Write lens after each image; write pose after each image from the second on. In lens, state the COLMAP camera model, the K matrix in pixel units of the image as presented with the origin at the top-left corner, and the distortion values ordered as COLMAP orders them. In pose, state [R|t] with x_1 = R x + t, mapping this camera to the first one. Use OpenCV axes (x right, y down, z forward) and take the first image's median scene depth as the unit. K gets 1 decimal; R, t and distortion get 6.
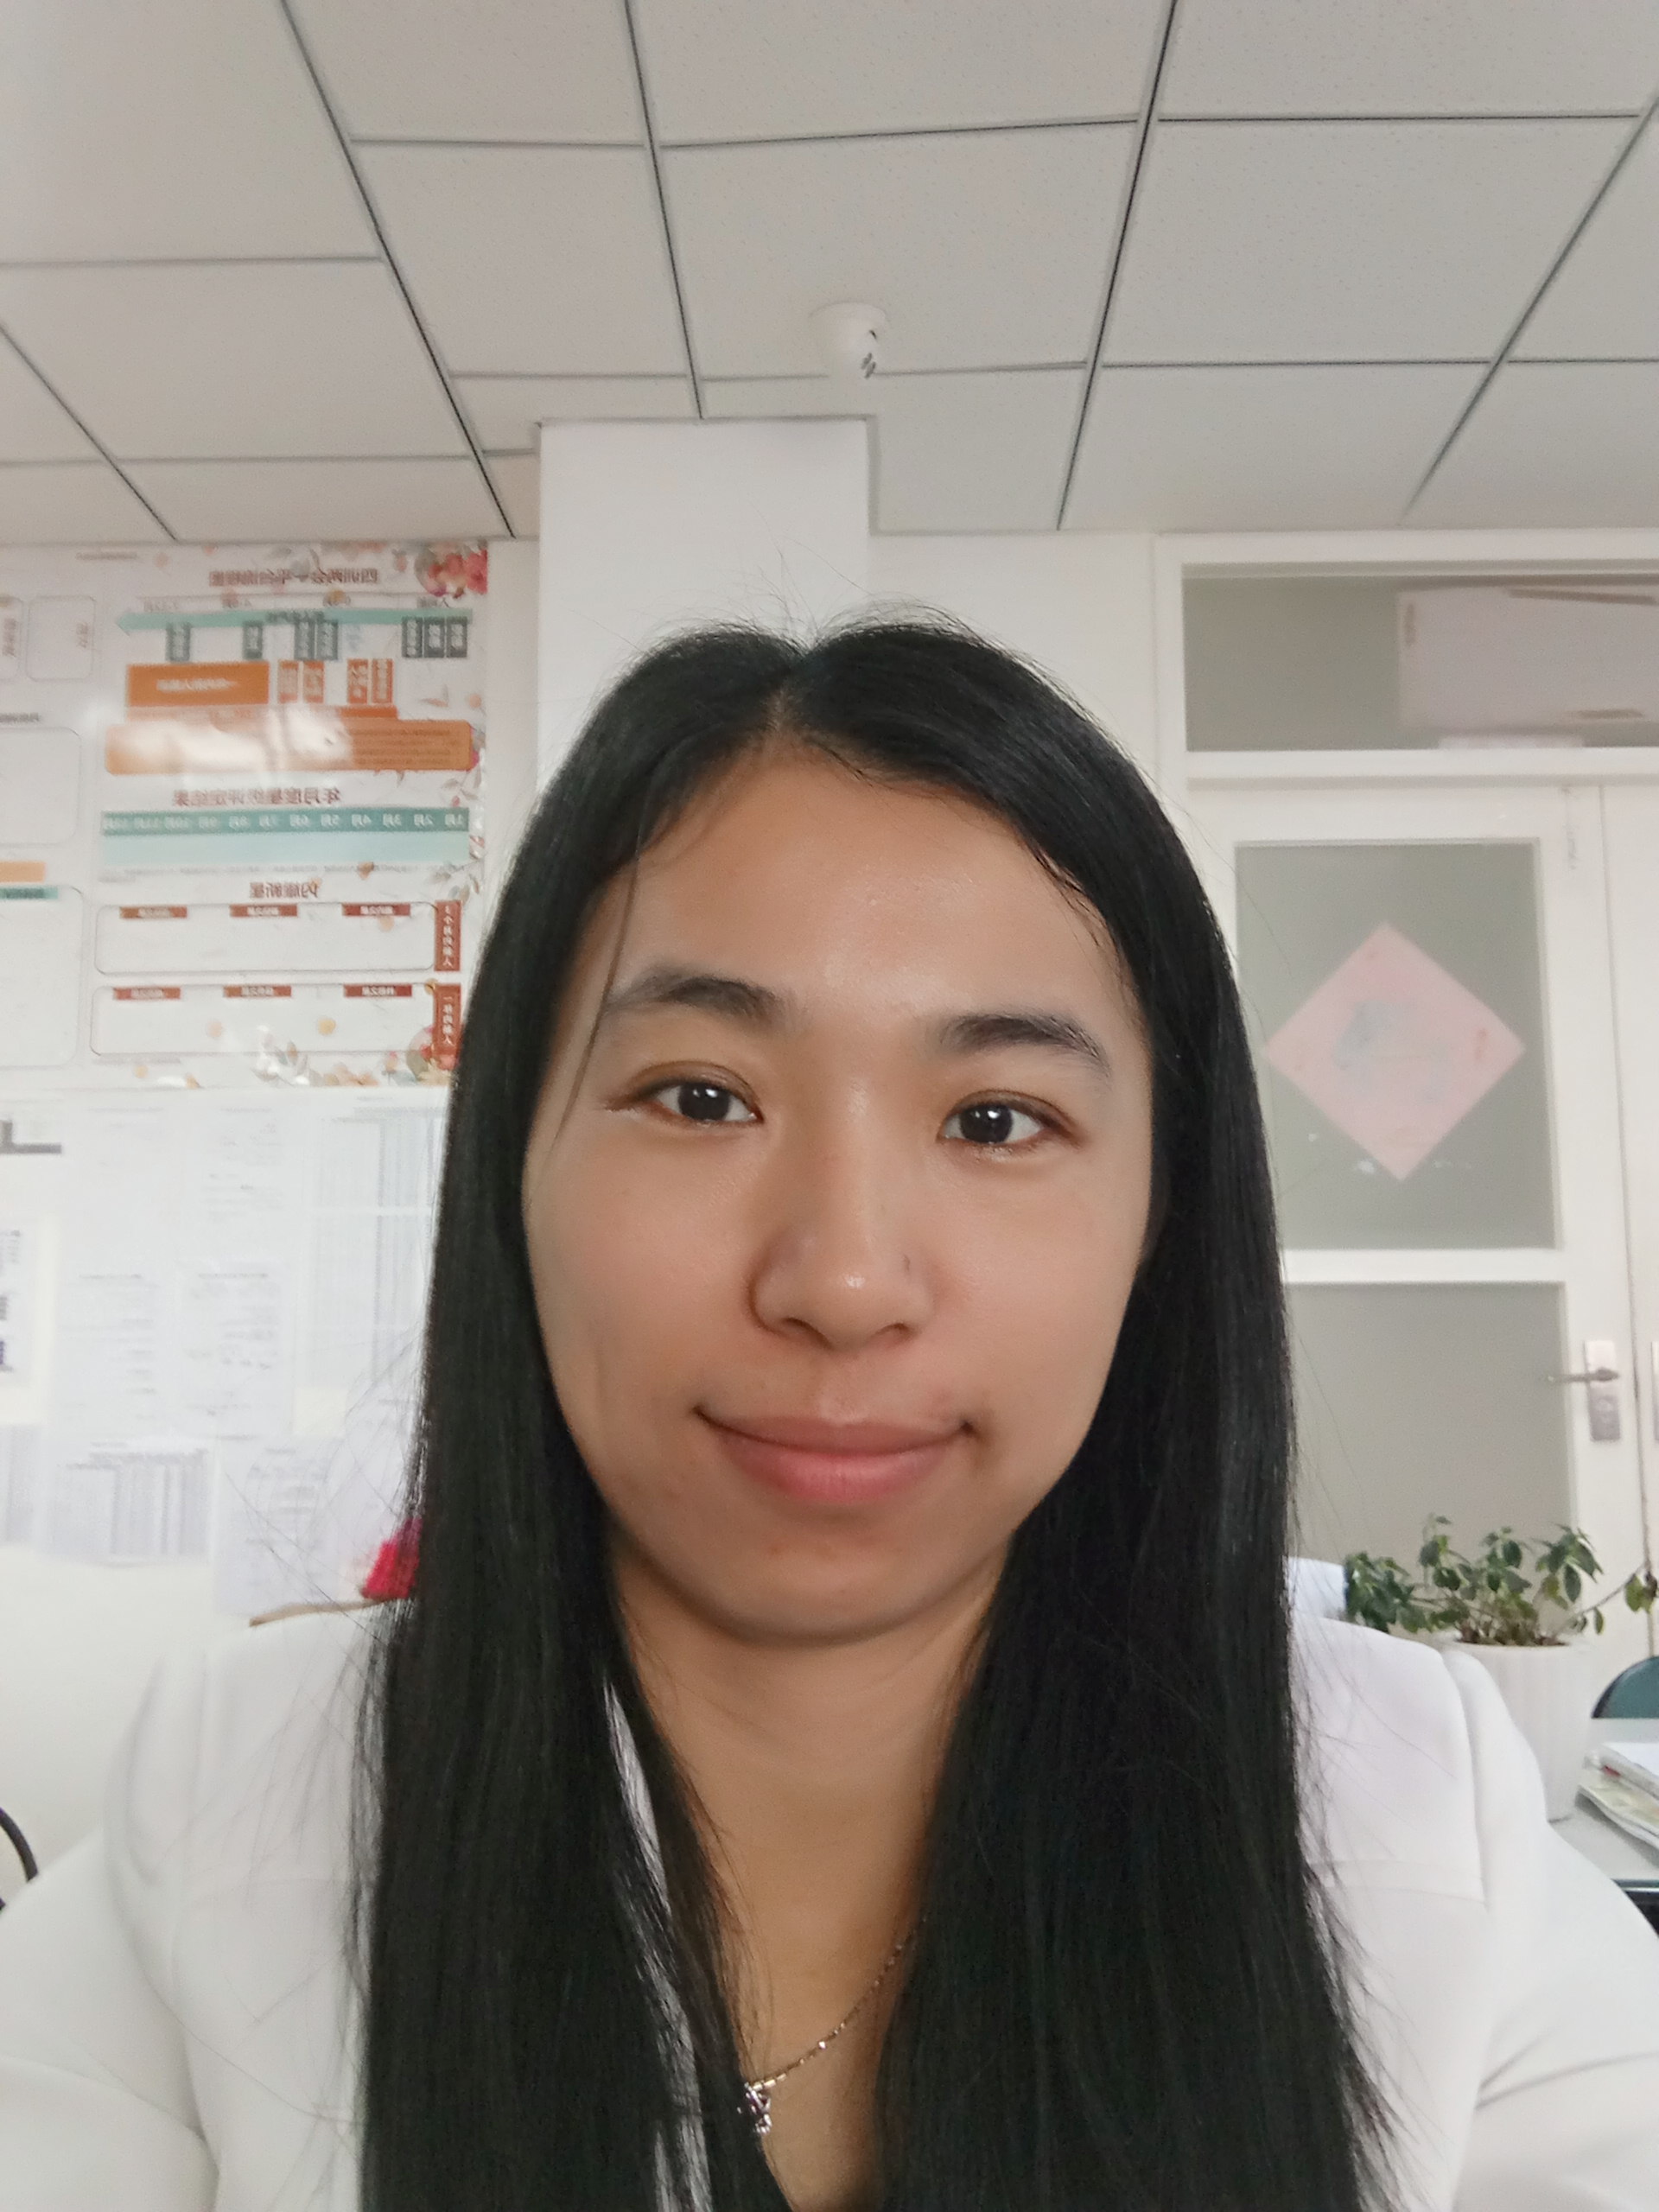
lens RADIAL K [[2078.2, 0, 831.9], [0, 2078.2, 1106.3], [0, 0, 1]] dist [0.002379, 0.000000]
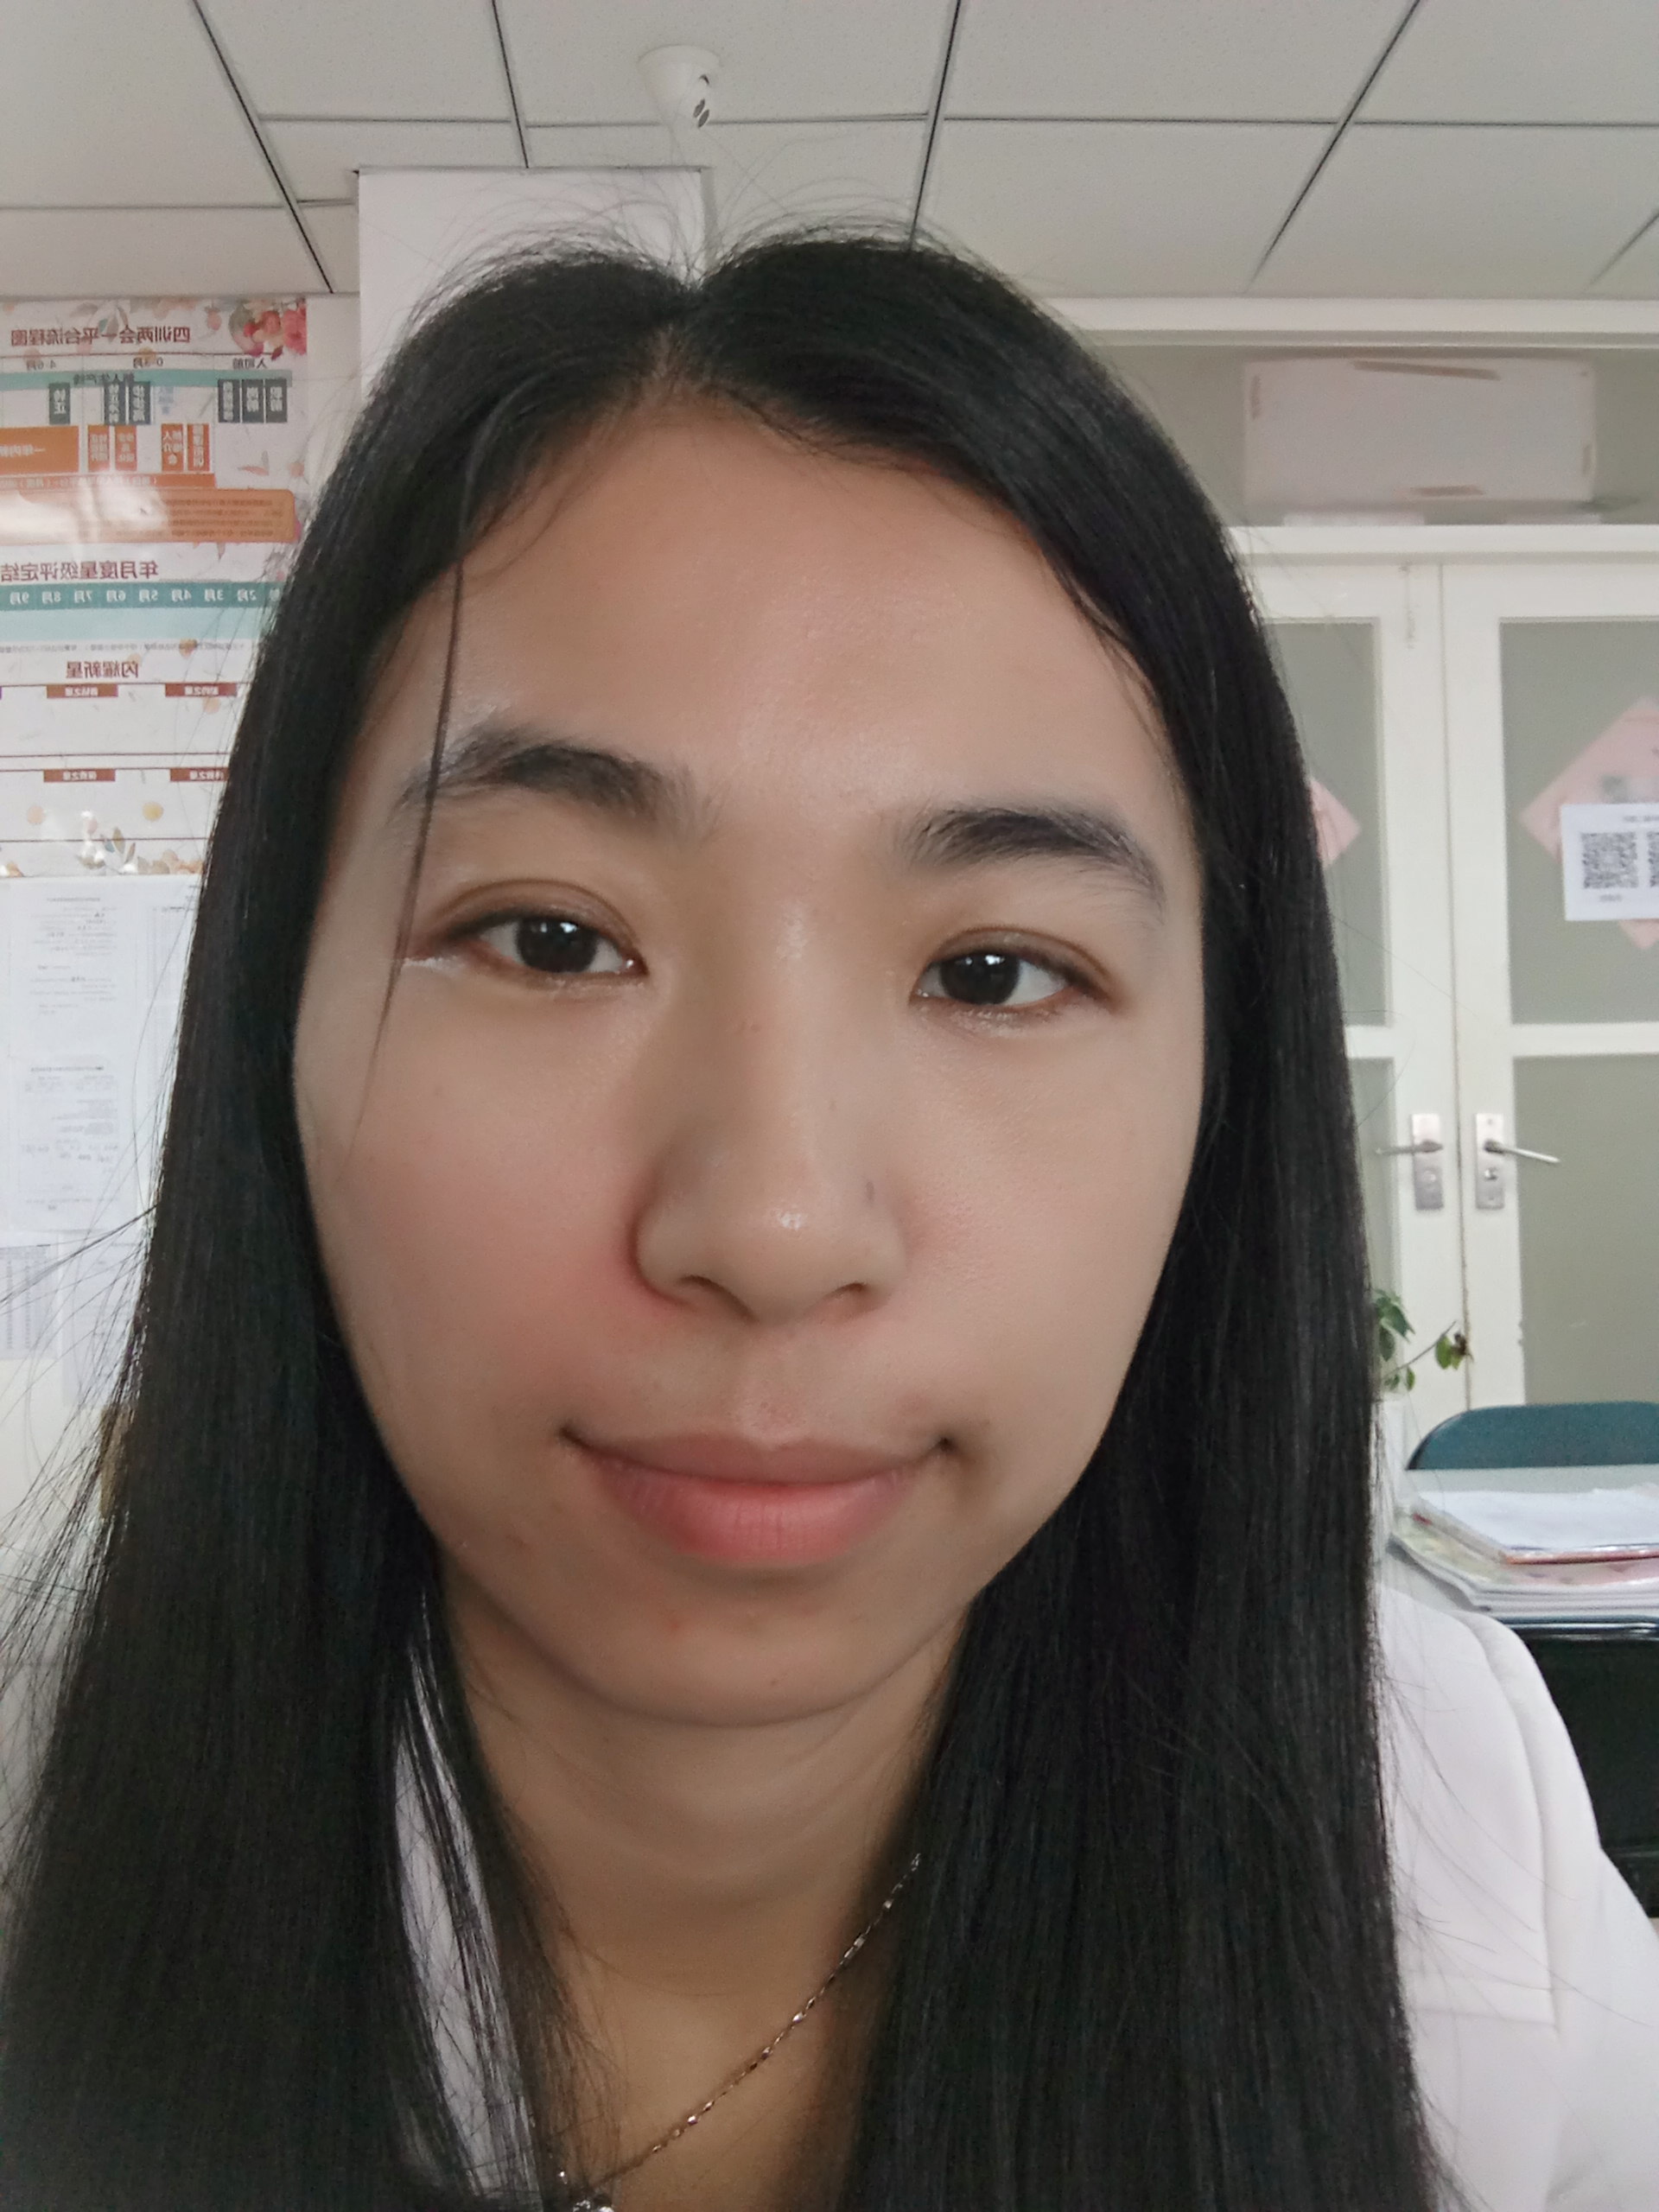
lens RADIAL K [[2078.2, 0, 829.8], [0, 2078.2, 1108.2], [0, 0, 1]] dist [0.002379, 0.000000]
pose [[0.997283, -0.014501, 0.072222, -0.023520], [0.006892, 0.994500, 0.104506, -0.020165], [-0.073340, -0.103725, 0.991898, 0.335250]]
